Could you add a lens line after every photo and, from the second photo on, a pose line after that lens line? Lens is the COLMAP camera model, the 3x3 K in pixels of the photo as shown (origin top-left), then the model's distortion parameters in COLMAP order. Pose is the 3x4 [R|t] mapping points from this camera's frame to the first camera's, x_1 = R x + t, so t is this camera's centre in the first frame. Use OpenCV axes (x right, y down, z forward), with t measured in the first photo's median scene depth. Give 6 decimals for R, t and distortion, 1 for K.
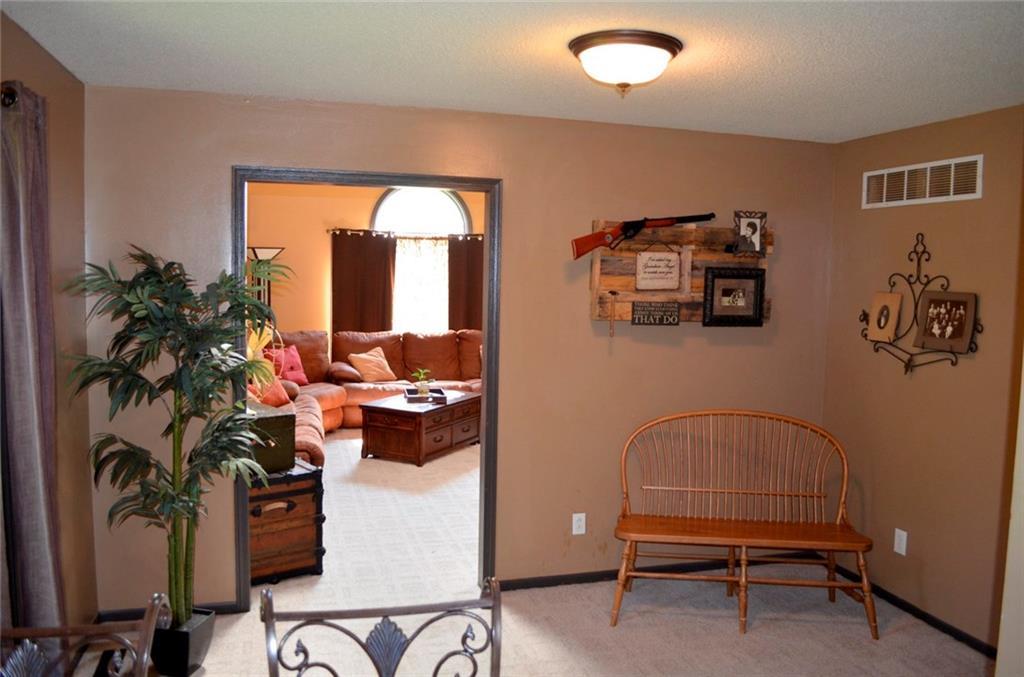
lens RADIAL K [[804.3, 0, 522.0], [0, 804.3, 339.5], [0, 0, 1]] dist [-0.077369, 0.002259]
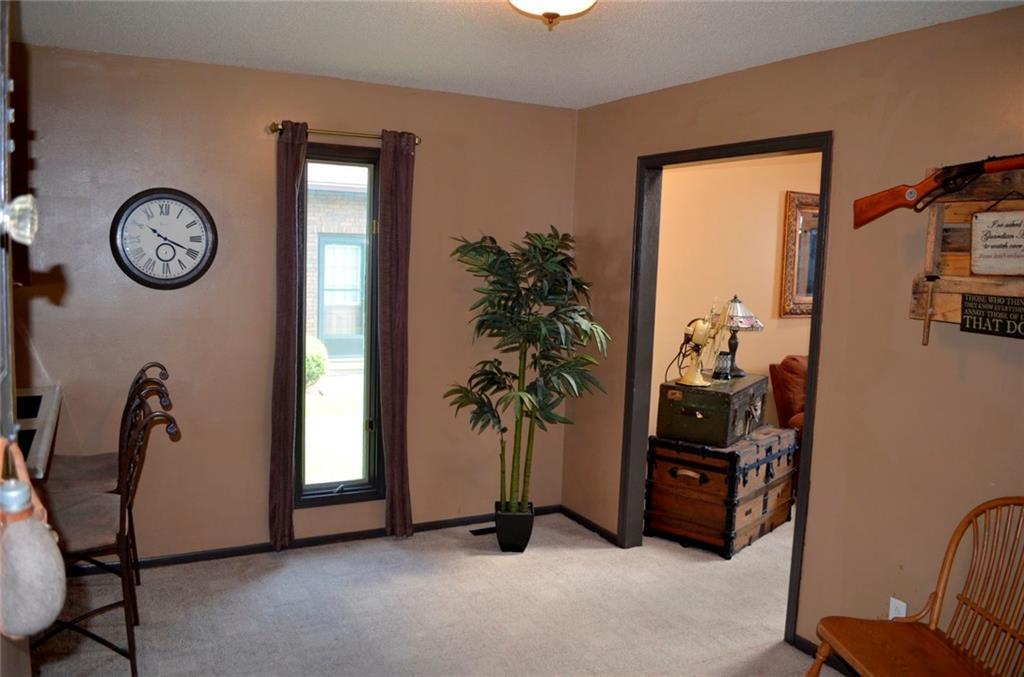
lens RADIAL K [[804.3, 0, 522.0], [0, 804.3, 339.5], [0, 0, 1]] dist [-0.077369, 0.002259]
pose [[0.215805, 0.091715, -0.972120, 0.659100], [-0.110022, 0.991523, 0.069122, -0.015959], [0.970218, 0.092037, 0.224066, 0.532517]]
